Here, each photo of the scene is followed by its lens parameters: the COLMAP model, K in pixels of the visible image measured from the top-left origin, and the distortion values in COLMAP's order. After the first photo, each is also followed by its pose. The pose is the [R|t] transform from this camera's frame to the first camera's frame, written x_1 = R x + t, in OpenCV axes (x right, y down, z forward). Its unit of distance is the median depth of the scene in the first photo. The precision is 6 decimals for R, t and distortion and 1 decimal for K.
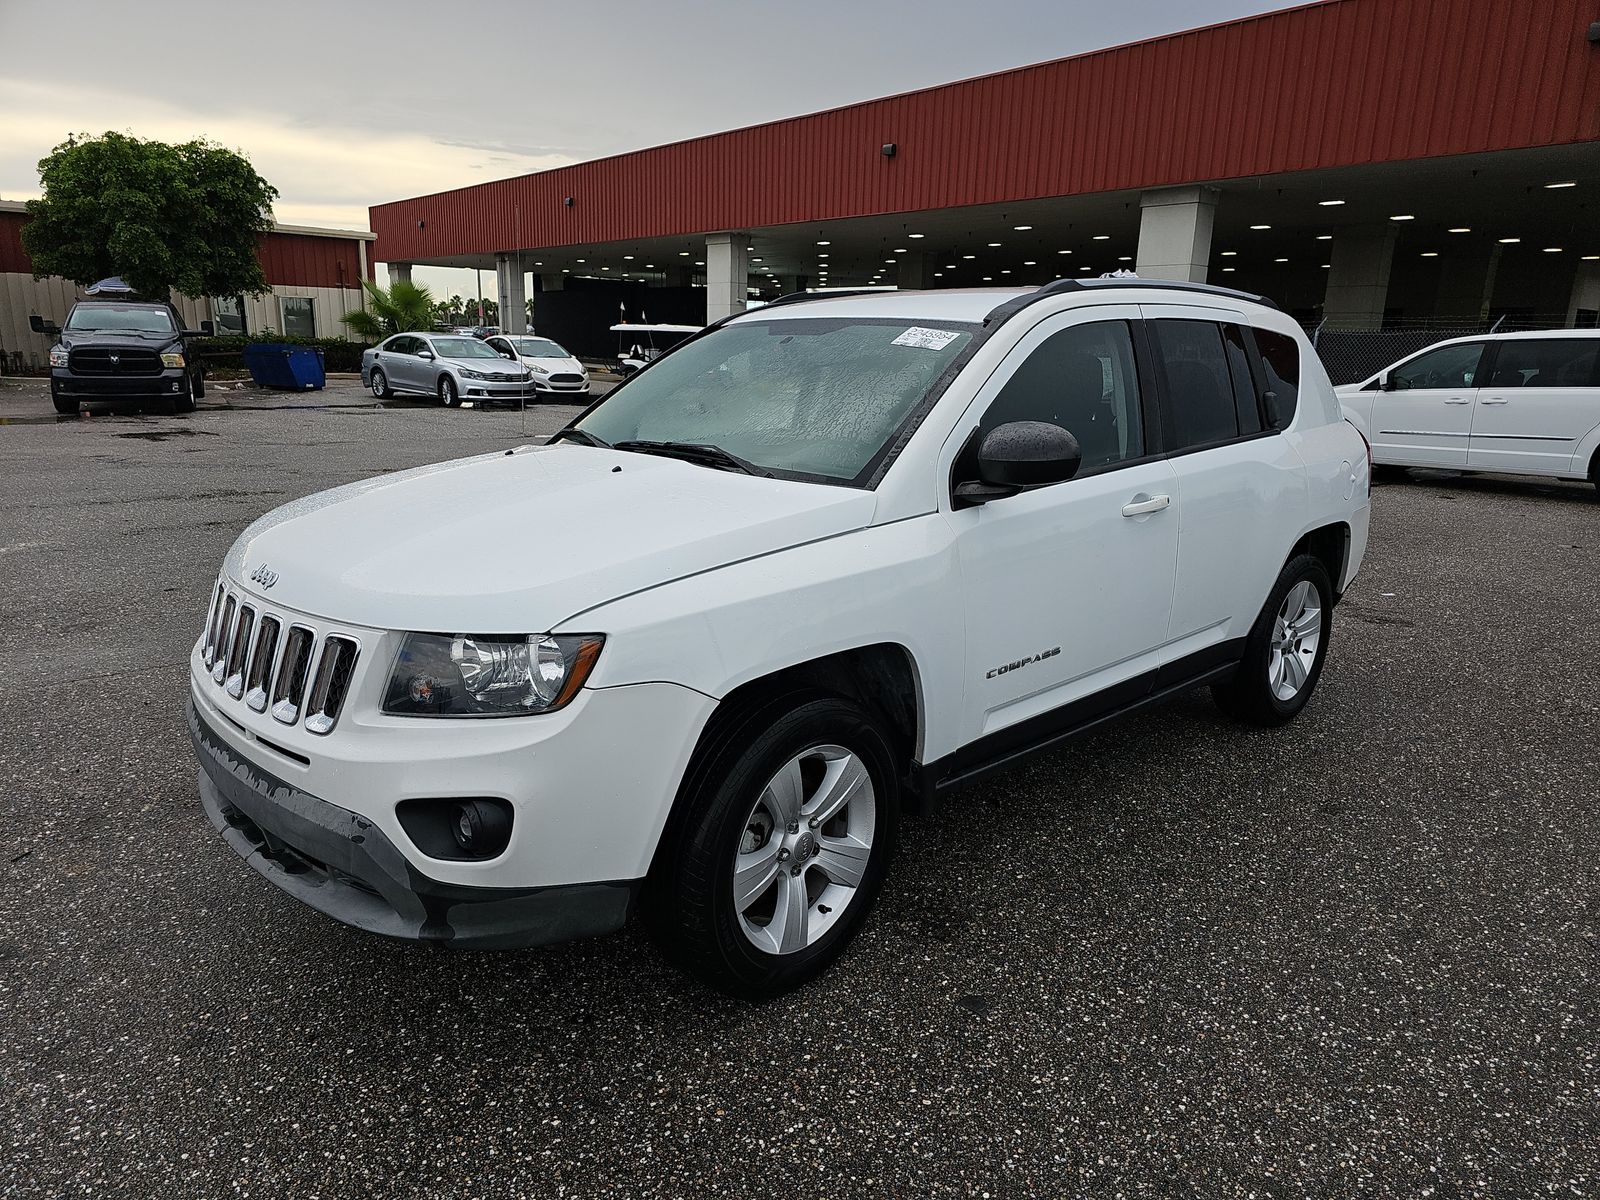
lens RADIAL K [[1108.4, 0, 785.2], [0, 1108.4, 602.3], [0, 0, 1]] dist [0.024558, -0.015500]
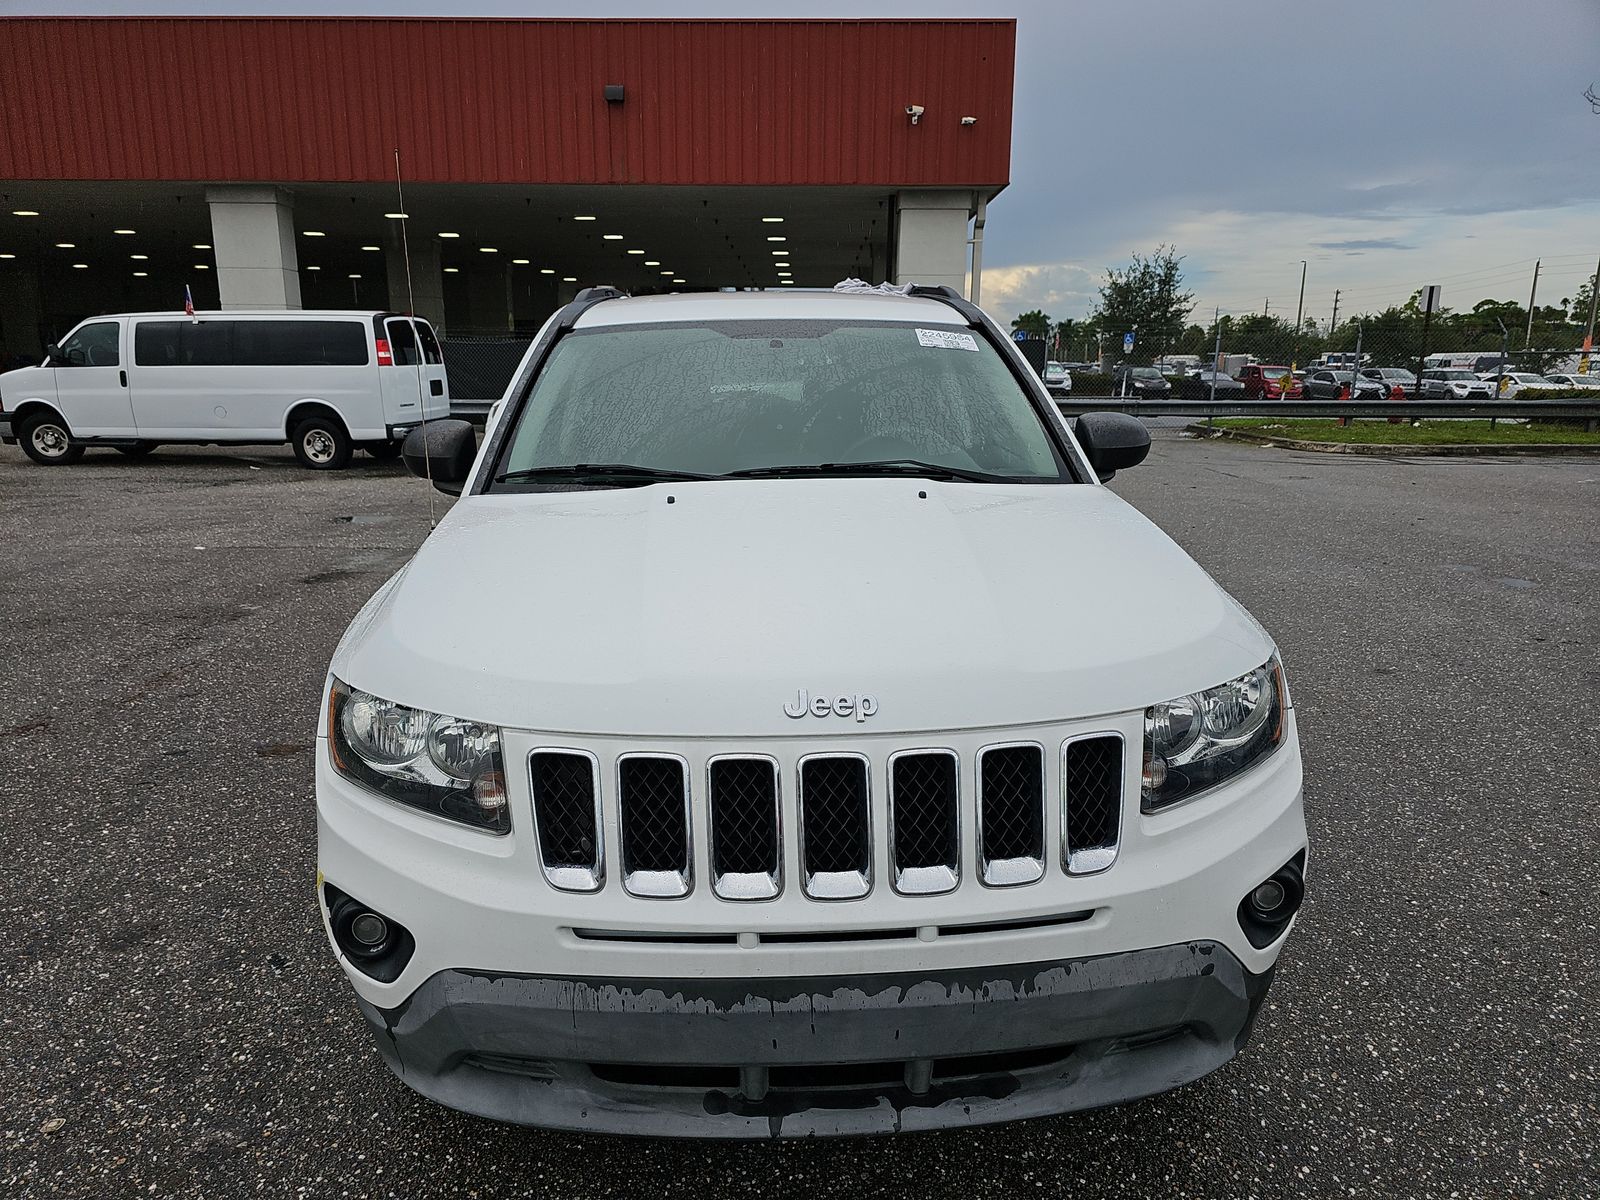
lens RADIAL K [[1108.4, 0, 808.2], [0, 1108.4, 613.3], [0, 0, 1]] dist [0.024558, -0.015500]
pose [[0.629167, -0.191514, 0.753307, -0.245454], [0.190669, 0.977586, 0.089284, -0.035291], [-0.753521, 0.087458, 0.651580, 0.149440]]
